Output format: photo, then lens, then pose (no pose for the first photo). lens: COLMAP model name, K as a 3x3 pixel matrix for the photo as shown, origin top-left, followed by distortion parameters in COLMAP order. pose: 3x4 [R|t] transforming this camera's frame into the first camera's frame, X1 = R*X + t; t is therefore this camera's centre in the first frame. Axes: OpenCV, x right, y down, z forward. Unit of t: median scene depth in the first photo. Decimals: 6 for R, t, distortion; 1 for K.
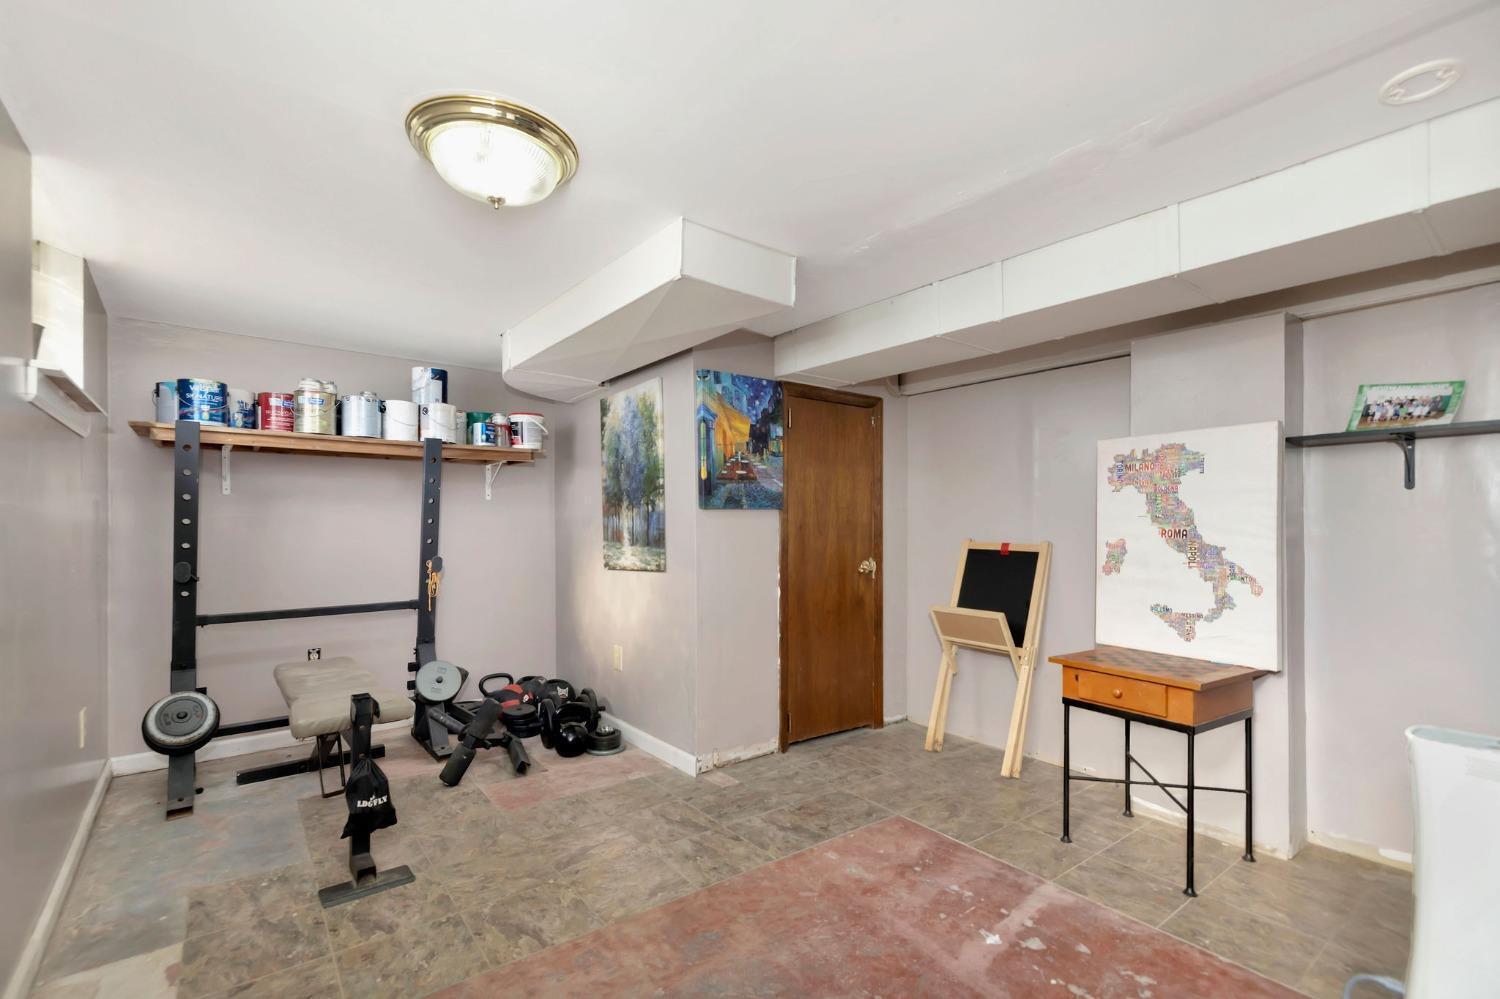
lens RADIAL K [[668.3, 0, 753.7], [0, 668.3, 529.1], [0, 0, 1]] dist [0.001572, 0.000348]
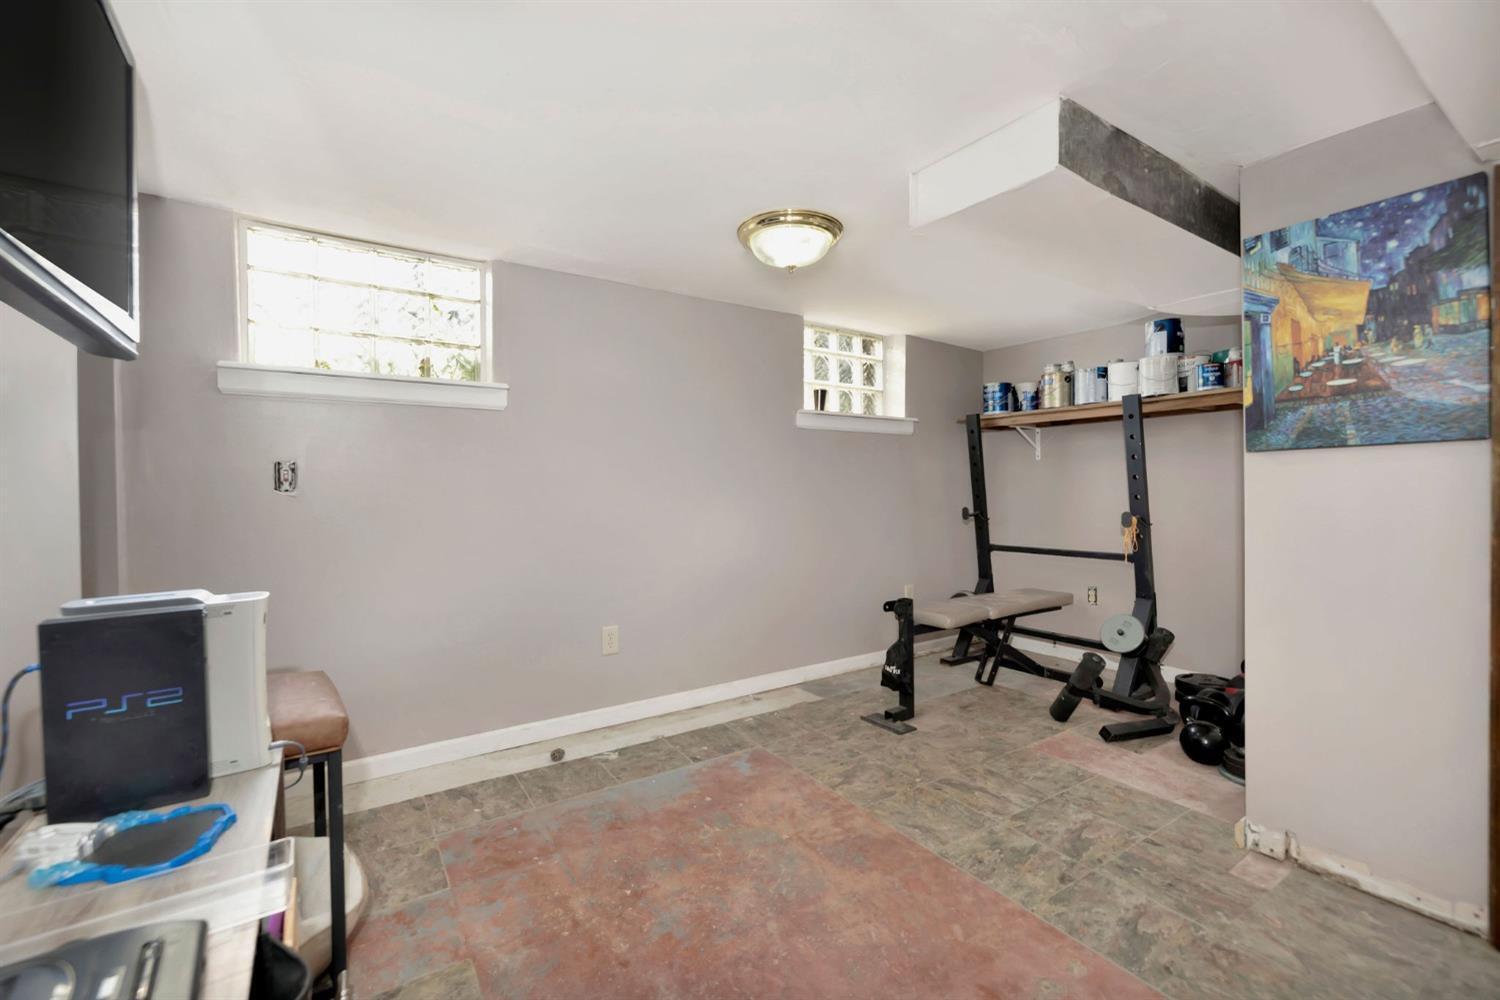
lens RADIAL K [[647.7, 0, 754.5], [0, 647.7, 506.3], [0, 0, 1]] dist [0.001178, 0.000081]
pose [[-0.081626, 0.027237, -0.996291, 0.590687], [0.000124, 0.999627, 0.027318, 0.006067], [0.996663, 0.002106, -0.081599, 0.555257]]
